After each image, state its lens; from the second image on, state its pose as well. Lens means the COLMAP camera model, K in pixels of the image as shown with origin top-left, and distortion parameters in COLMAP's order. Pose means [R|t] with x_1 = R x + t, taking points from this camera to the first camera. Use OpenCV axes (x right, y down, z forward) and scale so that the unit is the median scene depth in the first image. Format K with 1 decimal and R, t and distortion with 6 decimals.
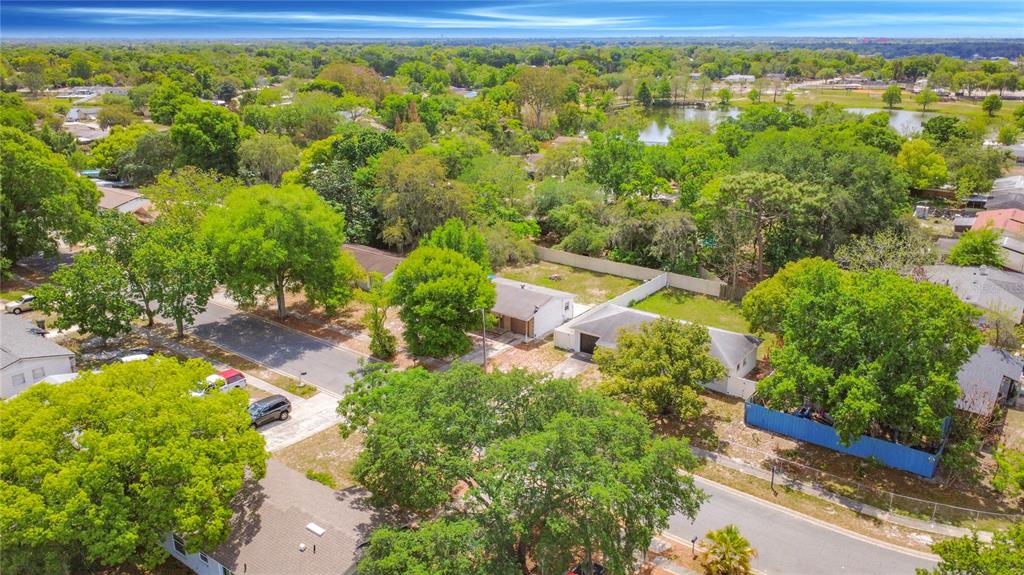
lens RADIAL K [[746.6, 0, 512.8], [0, 746.6, 292.3], [0, 0, 1]] dist [0.006257, -0.001180]
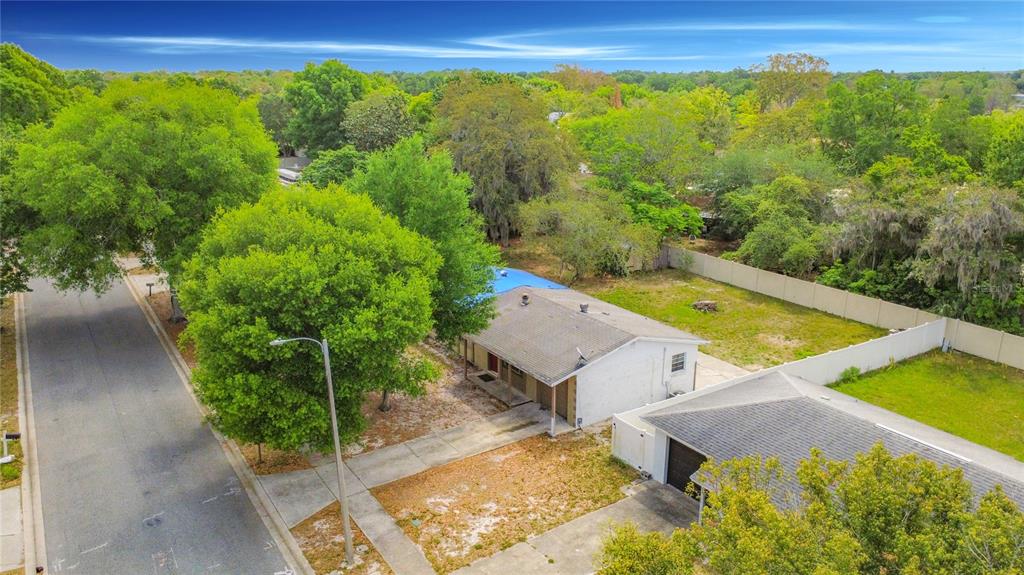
lens RADIAL K [[746.6, 0, 511.6], [0, 746.6, 280.8], [0, 0, 1]] dist [0.006257, -0.001180]
pose [[0.937673, 0.090319, -0.335576, 0.104602], [-0.110676, 0.992969, -0.042001, -0.000336], [0.329423, 0.076523, 0.941076, 0.464200]]
